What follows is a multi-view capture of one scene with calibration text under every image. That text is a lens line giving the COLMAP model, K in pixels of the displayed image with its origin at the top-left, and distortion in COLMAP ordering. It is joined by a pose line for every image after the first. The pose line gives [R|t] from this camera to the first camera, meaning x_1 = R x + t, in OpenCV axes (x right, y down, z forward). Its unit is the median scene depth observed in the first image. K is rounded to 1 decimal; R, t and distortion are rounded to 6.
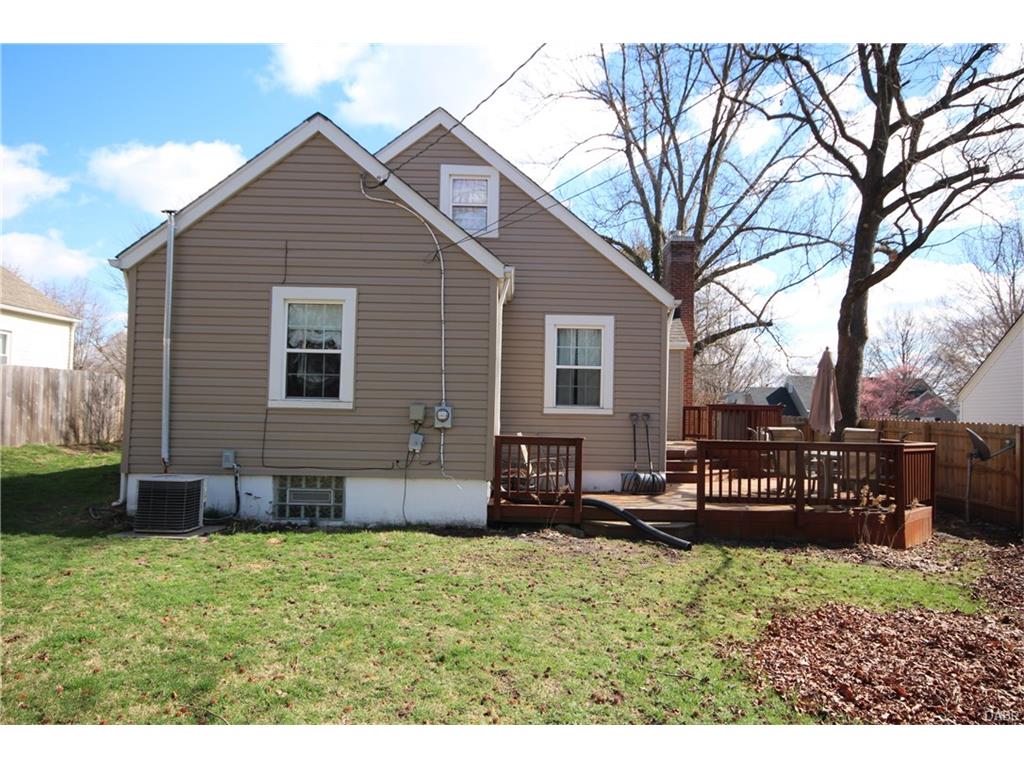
lens RADIAL K [[653.8, 0, 519.0], [0, 653.8, 389.3], [0, 0, 1]] dist [0.017326, 0.001224]
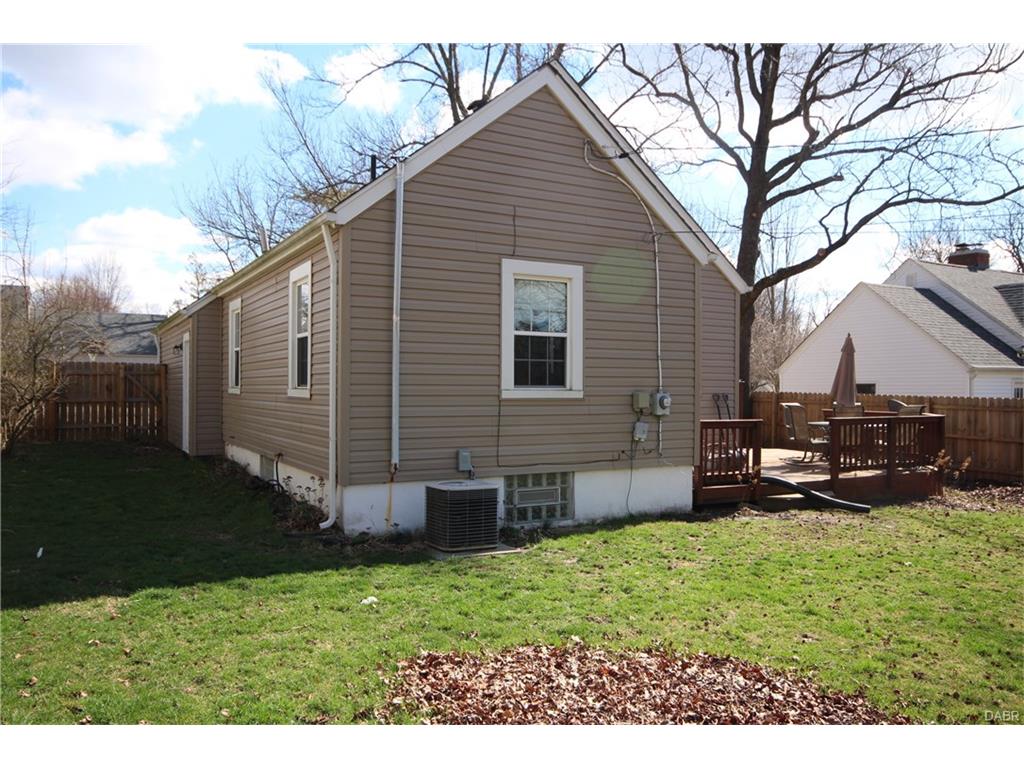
lens RADIAL K [[782.5, 0, 530.8], [0, 782.5, 386.1], [0, 0, 1]] dist [0.012783, 0.003492]
pose [[0.867202, -0.016143, 0.497695, -0.857924], [-0.005358, 0.999114, 0.041744, -0.031822], [-0.497928, -0.038867, 0.866347, 0.081115]]
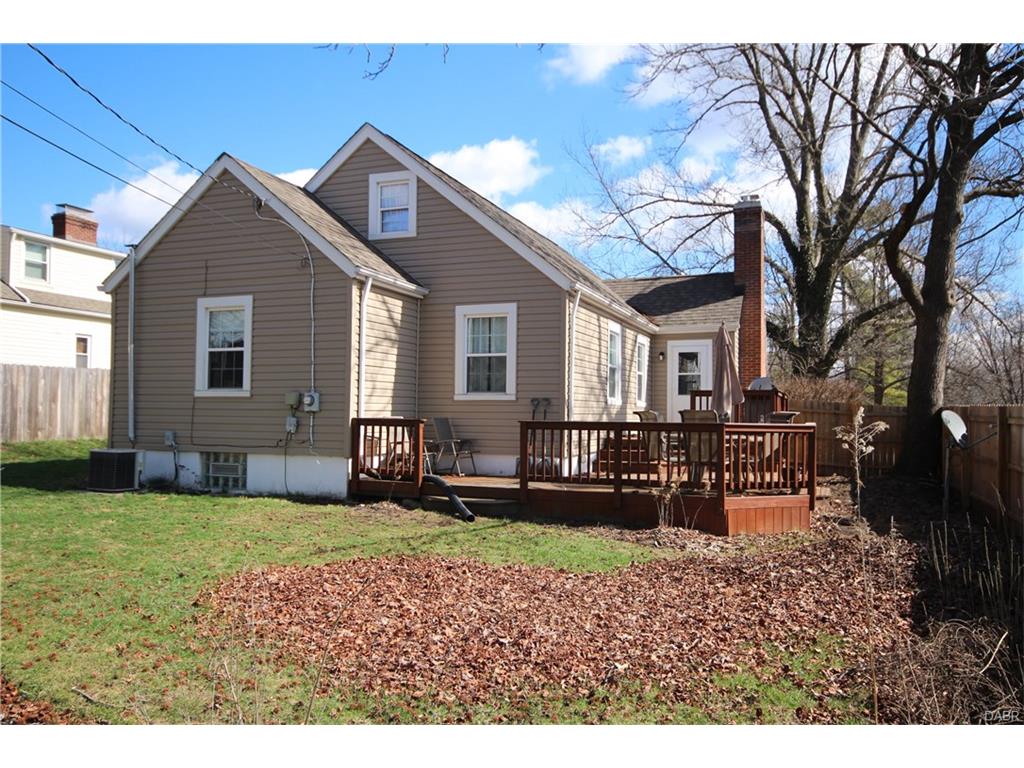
lens RADIAL K [[737.4, 0, 507.2], [0, 737.4, 391.3], [0, 0, 1]] dist [0.020252, 0.011749]
pose [[0.929872, -0.021191, -0.367273, 0.672273], [0.021390, 0.999765, -0.003529, 0.034914], [0.367262, -0.004575, 0.930106, -0.081932]]
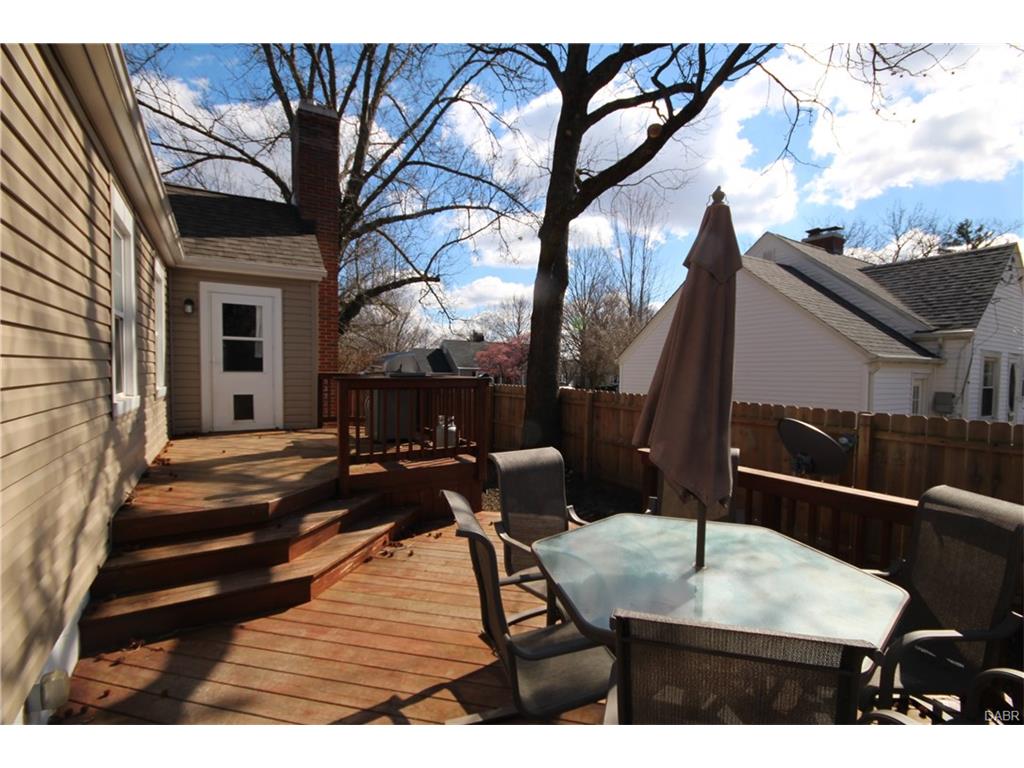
lens RADIAL K [[481.8, 0, 528.9], [0, 481.8, 389.5], [0, 0, 1]] dist [0.005767, 0.000646]
pose [[0.838815, -0.028808, 0.543654, 0.342021], [-0.015950, 0.996870, 0.077434, 0.005284], [-0.544183, -0.073624, 0.835730, 1.028838]]
